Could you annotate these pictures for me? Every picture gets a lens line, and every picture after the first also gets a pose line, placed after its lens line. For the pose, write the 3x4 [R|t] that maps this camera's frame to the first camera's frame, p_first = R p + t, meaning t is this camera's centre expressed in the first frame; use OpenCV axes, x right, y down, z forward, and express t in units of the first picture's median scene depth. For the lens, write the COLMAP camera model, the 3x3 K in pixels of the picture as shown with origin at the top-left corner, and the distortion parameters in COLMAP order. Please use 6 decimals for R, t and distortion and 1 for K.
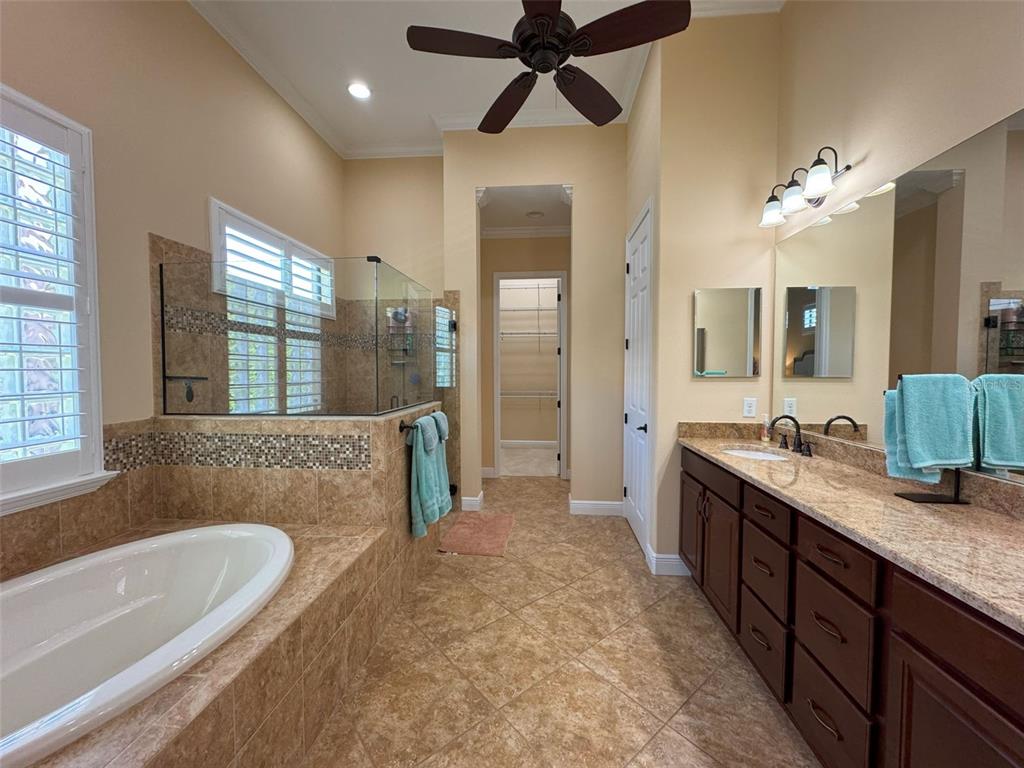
lens RADIAL K [[407.6, 0, 513.1], [0, 407.6, 381.7], [0, 0, 1]] dist [-0.000125, -0.000514]
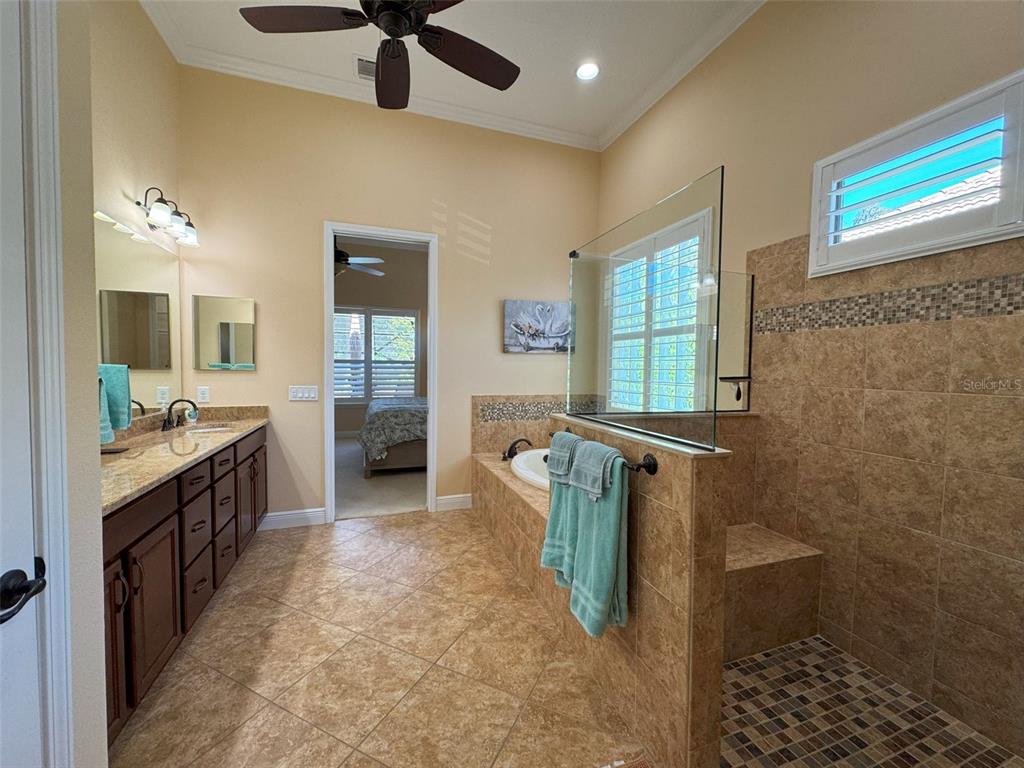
lens RADIAL K [[407.6, 0, 513.5], [0, 407.6, 388.3], [0, 0, 1]] dist [-0.000125, -0.000514]
pose [[-0.910873, 0.007663, -0.412616, 0.204795], [-0.027213, 0.996536, 0.078581, -0.057396], [0.411789, 0.082806, -0.907509, 1.948248]]
